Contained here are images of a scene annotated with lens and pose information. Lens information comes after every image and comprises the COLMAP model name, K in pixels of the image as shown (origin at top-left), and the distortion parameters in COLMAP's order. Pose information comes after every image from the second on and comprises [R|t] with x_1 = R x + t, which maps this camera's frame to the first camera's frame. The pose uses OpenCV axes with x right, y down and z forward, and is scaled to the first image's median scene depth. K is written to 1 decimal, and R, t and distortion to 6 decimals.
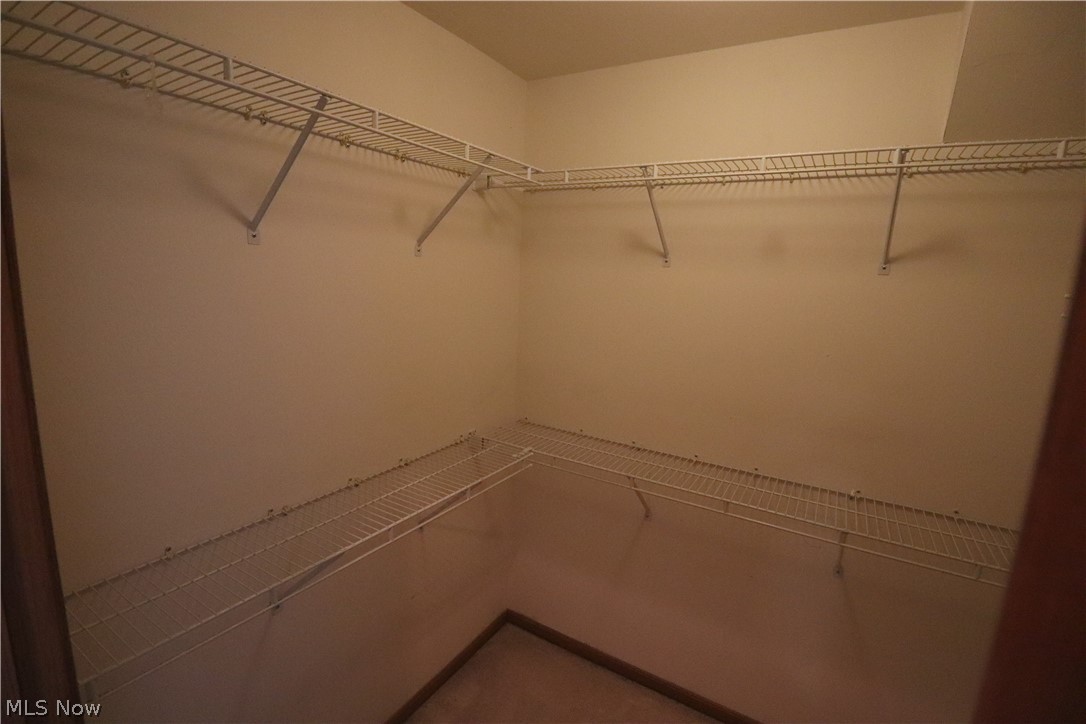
lens RADIAL K [[503.8, 0, 545.8], [0, 503.8, 365.1], [0, 0, 1]] dist [-0.007574, -0.008338]
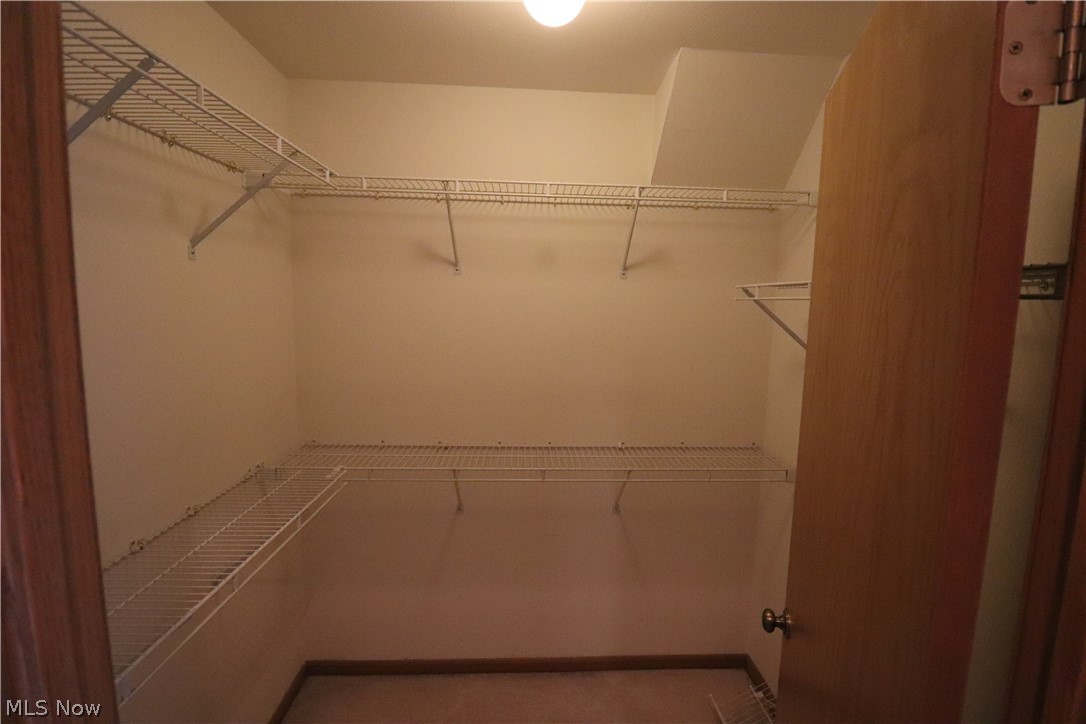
lens RADIAL K [[503.8, 0, 551.9], [0, 503.8, 368.0], [0, 0, 1]] dist [-0.007574, -0.008338]
pose [[0.827780, -0.097944, 0.552437, -0.250264], [0.117407, 0.993084, 0.000144, 0.034921], [-0.548631, 0.064741, 0.833554, -0.012618]]
